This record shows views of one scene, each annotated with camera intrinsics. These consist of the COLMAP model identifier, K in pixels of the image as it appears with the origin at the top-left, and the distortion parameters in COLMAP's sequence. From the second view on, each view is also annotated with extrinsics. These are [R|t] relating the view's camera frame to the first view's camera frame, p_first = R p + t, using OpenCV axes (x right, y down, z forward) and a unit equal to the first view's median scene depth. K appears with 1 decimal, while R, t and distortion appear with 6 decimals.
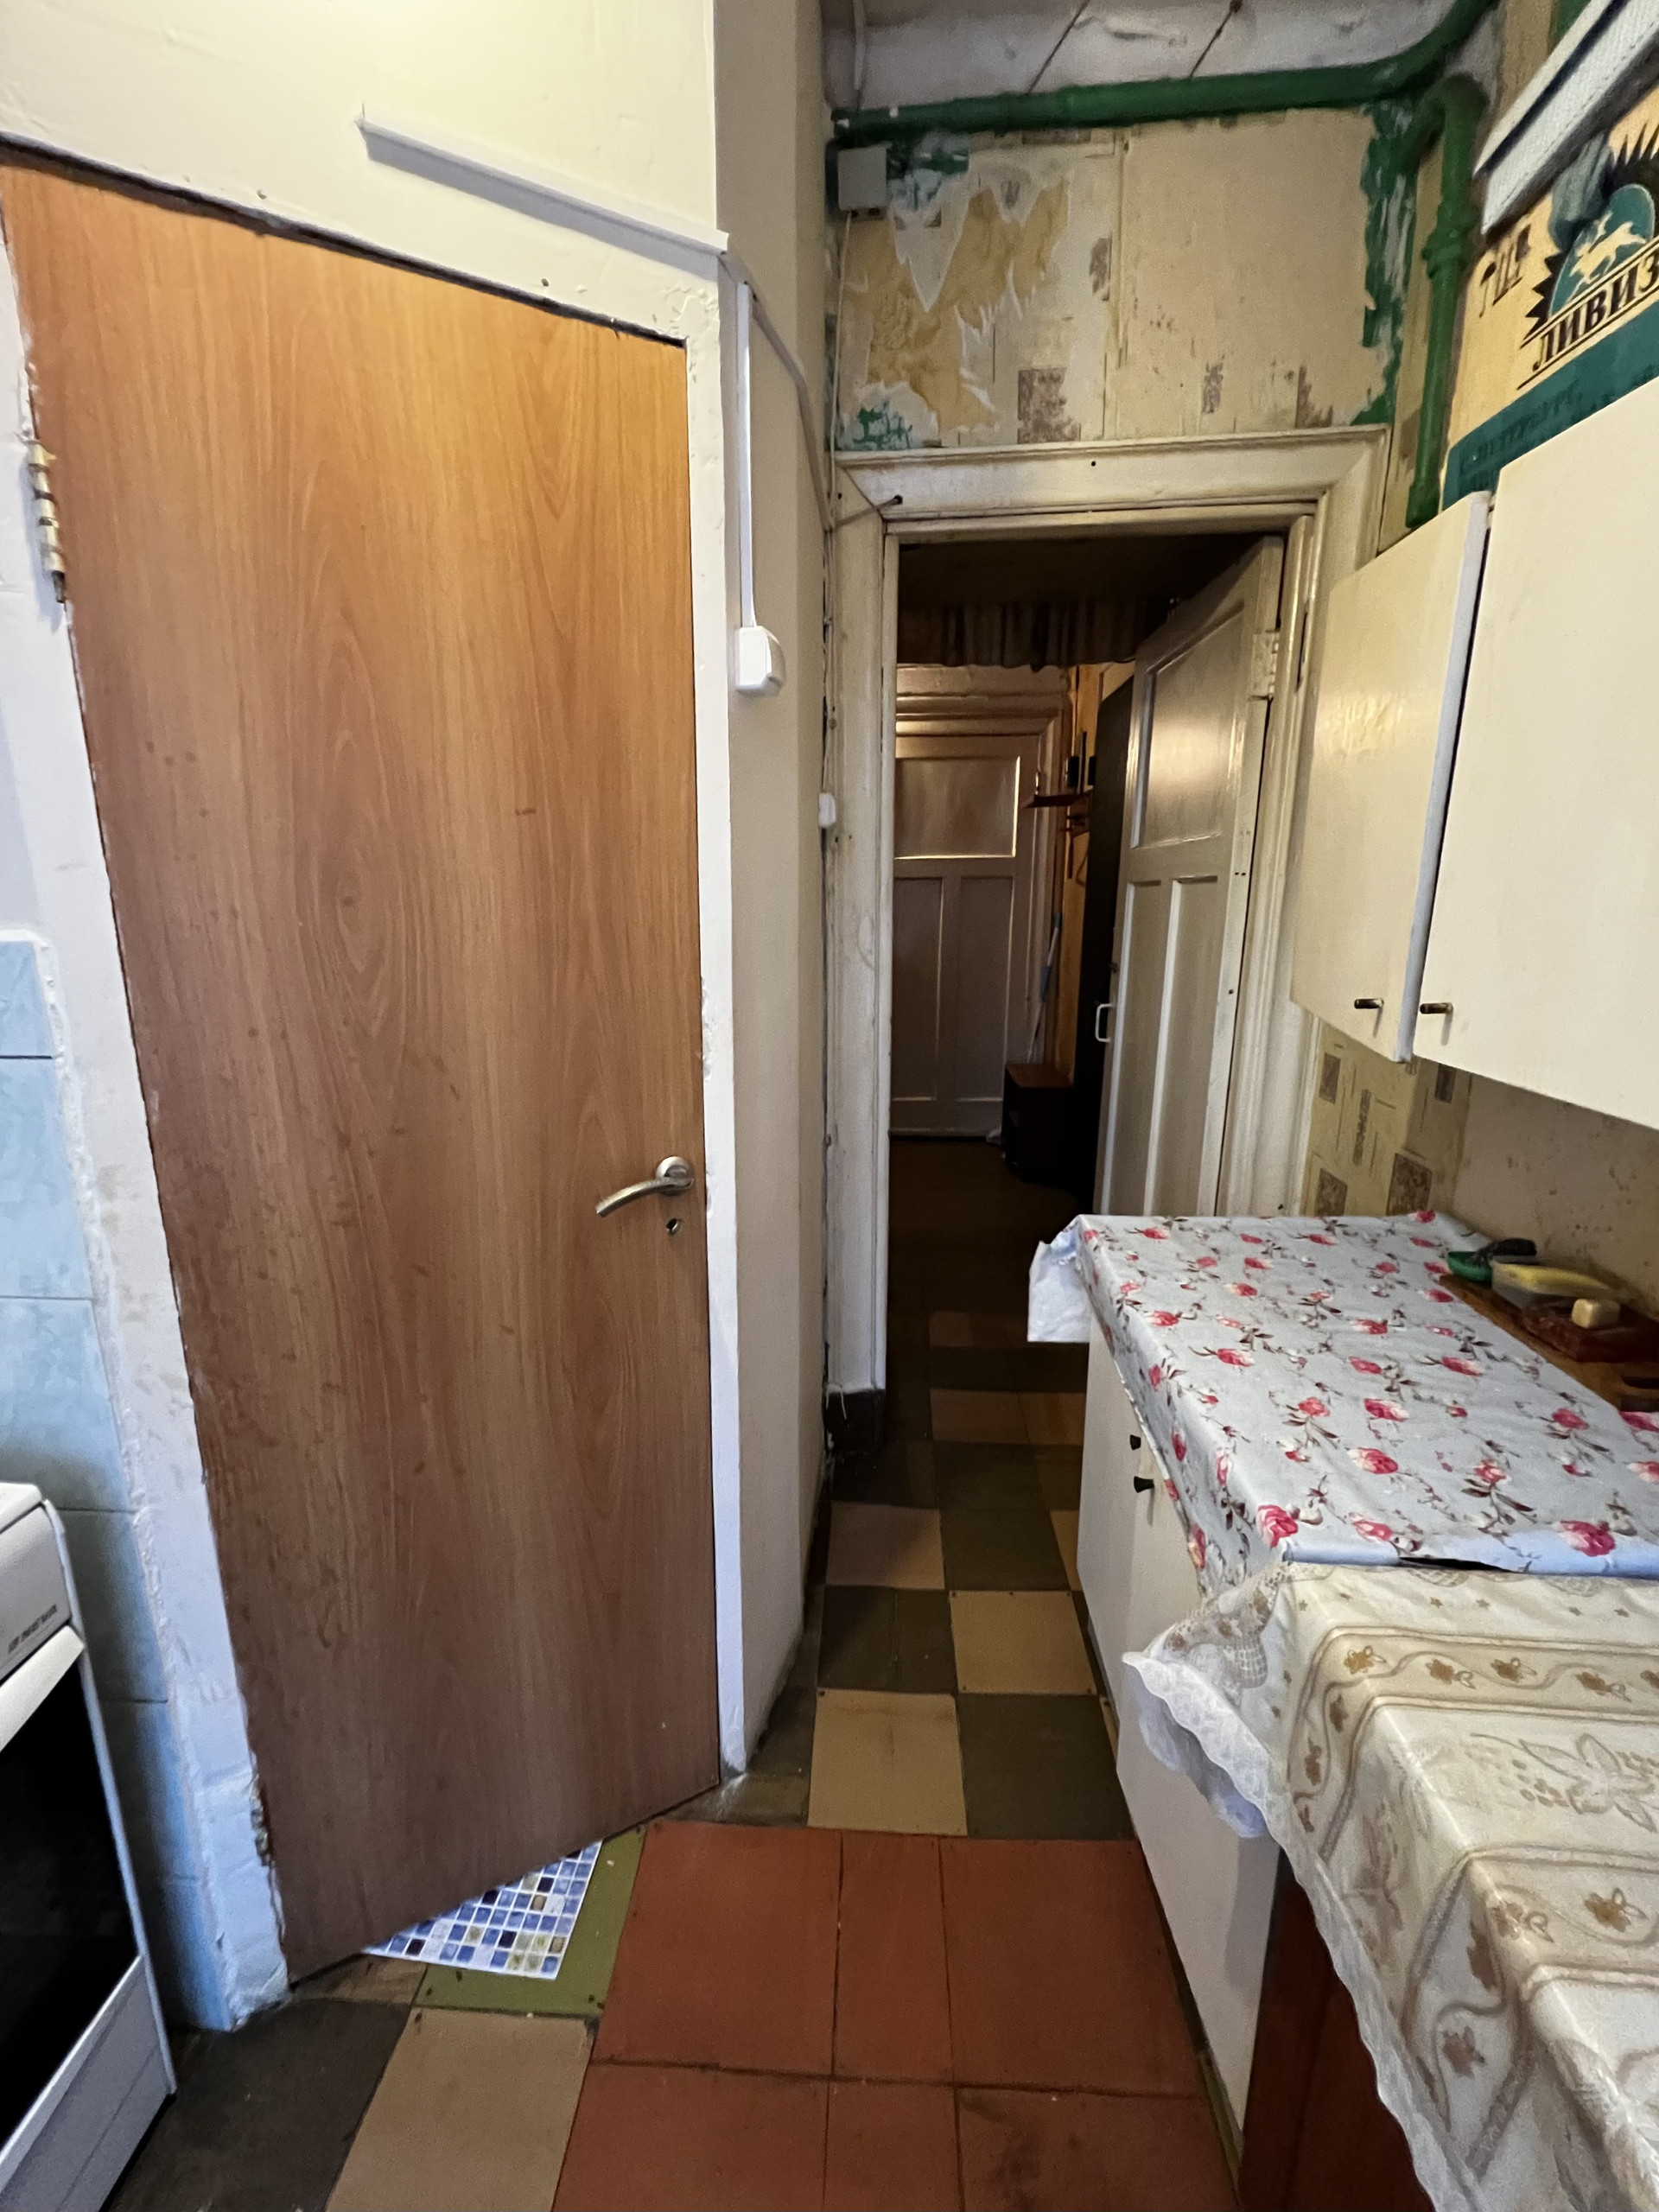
lens RADIAL K [[890.9, 0, 829.4], [0, 890.9, 1092.3], [0, 0, 1]] dist [-0.002200, -0.000153]
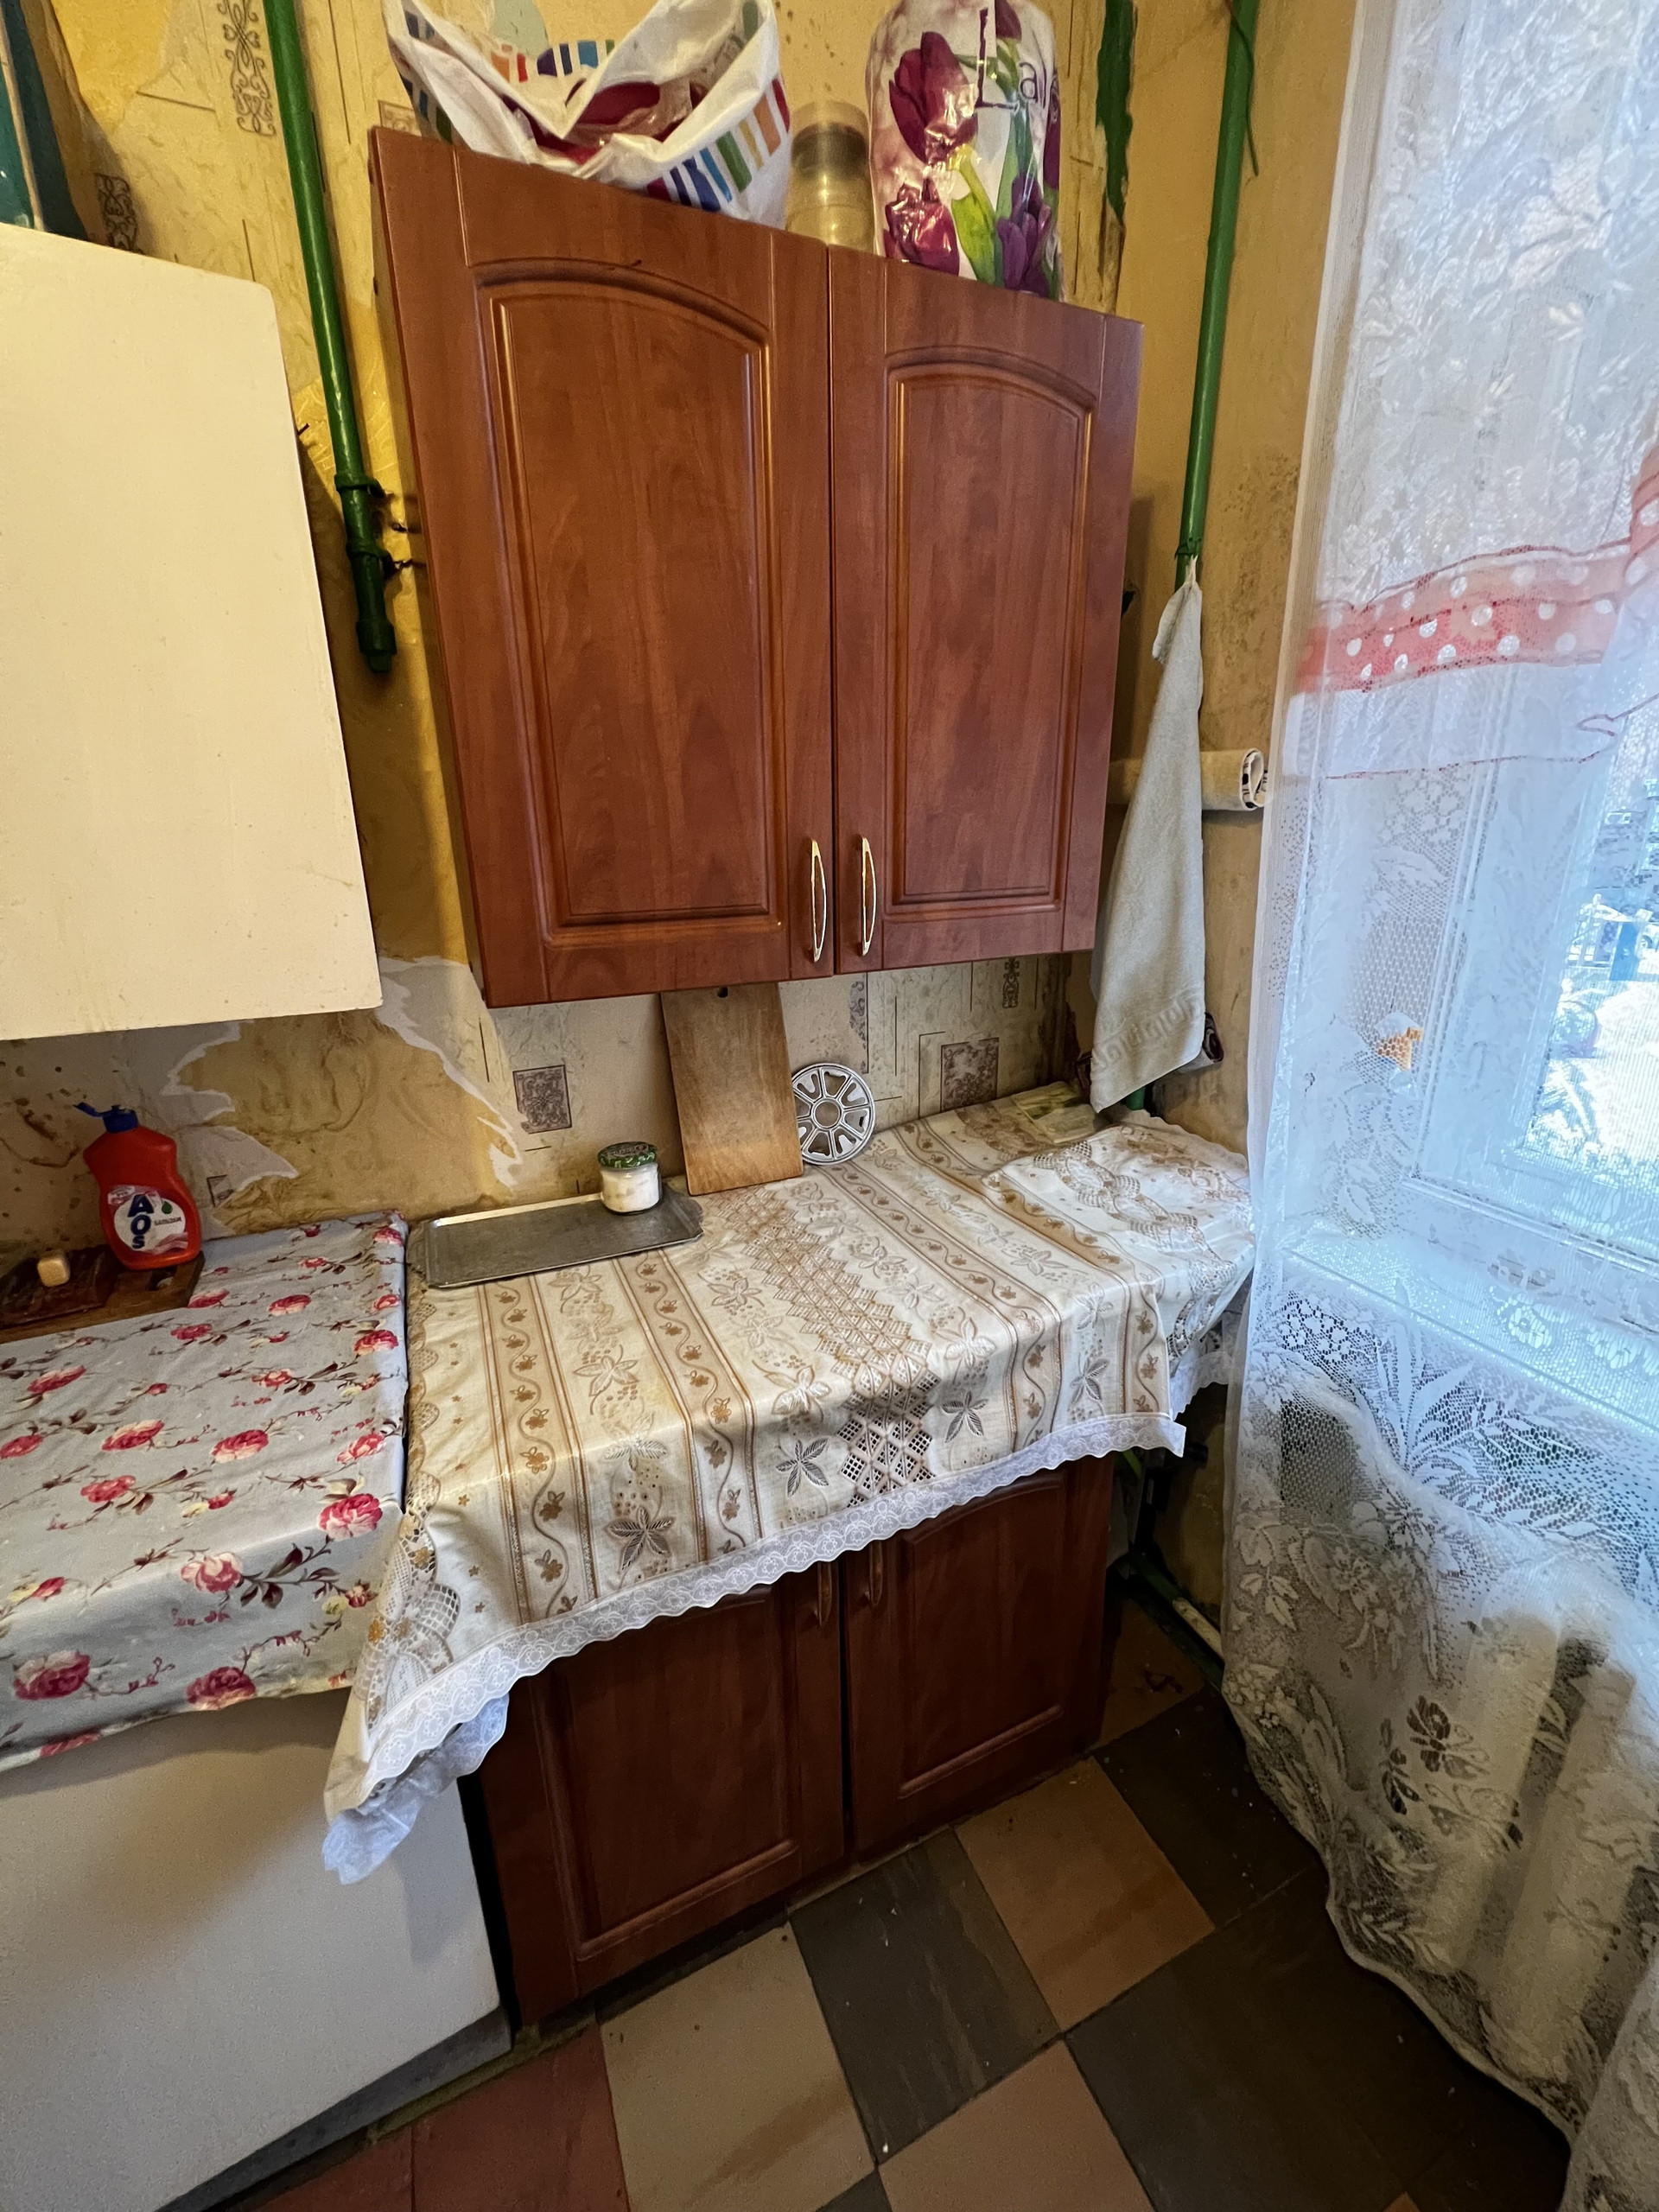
lens RADIAL K [[897.5, 0, 841.4], [0, 897.5, 1105.9], [0, 0, 1]] dist [0.000293, 0.000017]
pose [[-0.467986, -0.264891, 0.843103, -0.382728], [0.211405, 0.892766, 0.397840, -0.141116], [-0.858078, 0.364419, -0.361803, 0.716142]]
